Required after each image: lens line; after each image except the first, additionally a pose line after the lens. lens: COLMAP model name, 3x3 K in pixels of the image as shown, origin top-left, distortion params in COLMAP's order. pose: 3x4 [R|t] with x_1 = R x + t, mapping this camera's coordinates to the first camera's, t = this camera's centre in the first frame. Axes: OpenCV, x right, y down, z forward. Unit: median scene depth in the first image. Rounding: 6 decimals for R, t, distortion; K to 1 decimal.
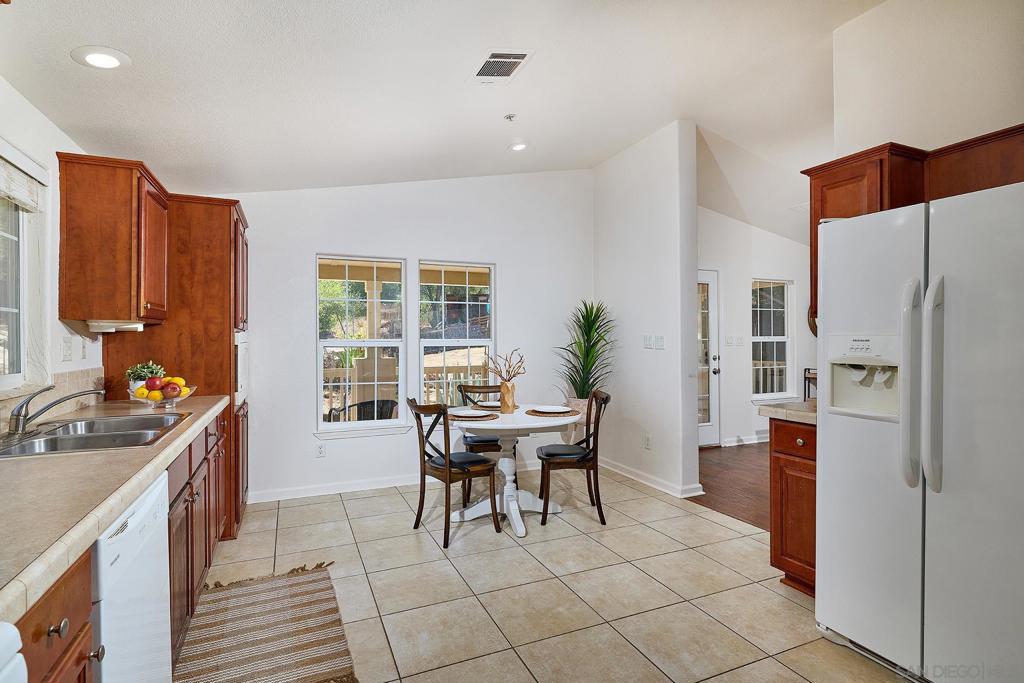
lens RADIAL K [[523.7, 0, 513.3], [0, 523.7, 342.1], [0, 0, 1]] dist [-0.000179, 0.000089]
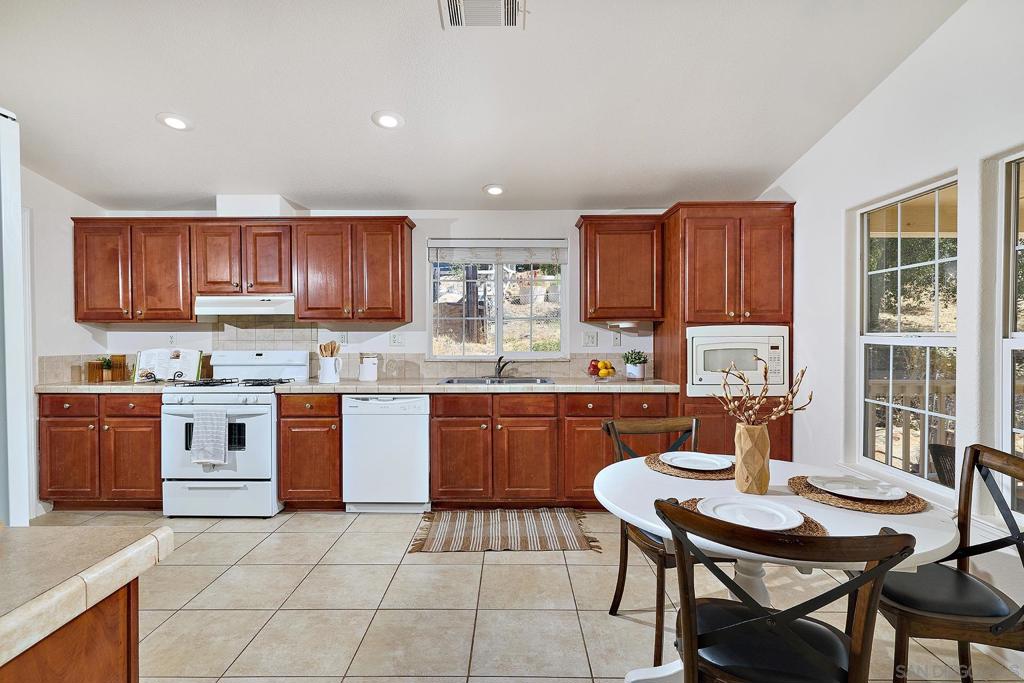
lens RADIAL K [[523.7, 0, 510.1], [0, 523.7, 338.8], [0, 0, 1]] dist [-0.000179, 0.000089]
pose [[-0.427256, 0.012103, -0.904050, 0.698316], [-0.003888, 0.999877, 0.015223, -0.012397], [0.904123, 0.010019, -0.427156, 1.365470]]
